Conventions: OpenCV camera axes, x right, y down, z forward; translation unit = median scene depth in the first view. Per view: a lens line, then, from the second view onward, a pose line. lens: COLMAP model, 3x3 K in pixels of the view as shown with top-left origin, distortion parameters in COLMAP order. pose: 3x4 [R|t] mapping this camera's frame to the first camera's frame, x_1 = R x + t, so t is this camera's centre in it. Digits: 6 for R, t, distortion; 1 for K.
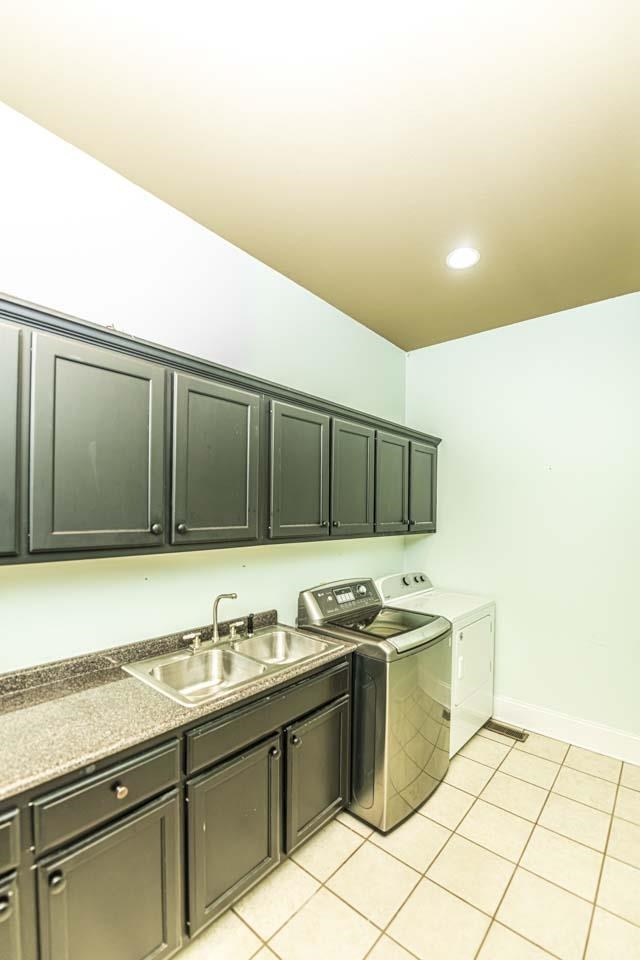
lens RADIAL K [[398.8, 0, 320.0], [0, 398.8, 480.0], [0, 0, 1]] dist [-0.000462, -0.000091]
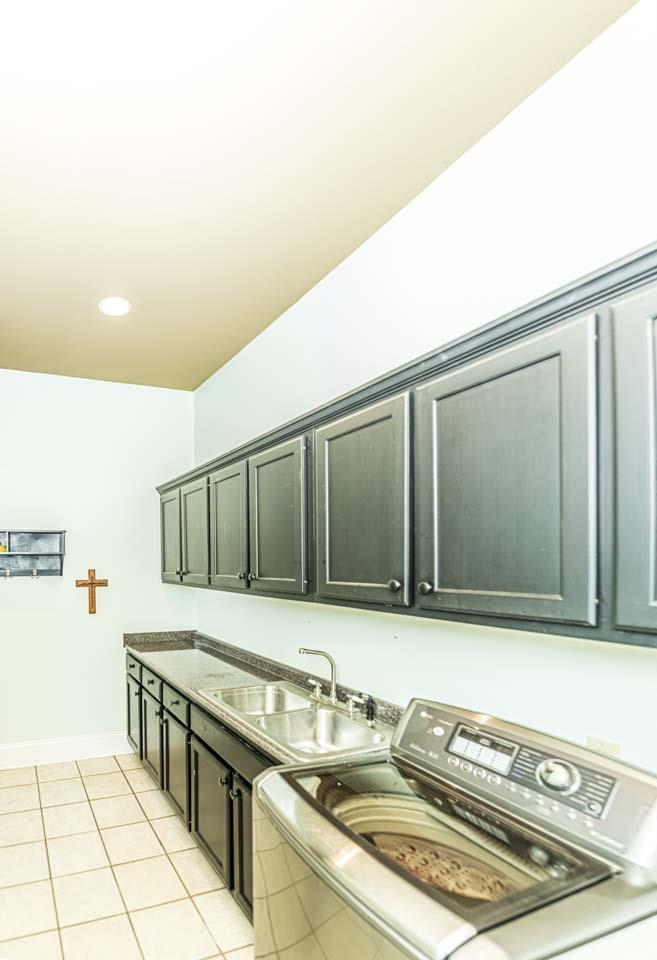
lens RADIAL K [[596.0, 0, 328.5], [0, 596.0, 480.0], [0, 0, 1]] dist [0.001526, 0.000119]
pose [[-0.392043, -0.151094, -0.907454, 1.091036], [0.050722, 0.981369, -0.185315, 0.141465], [0.918547, -0.118679, -0.377075, 1.546843]]
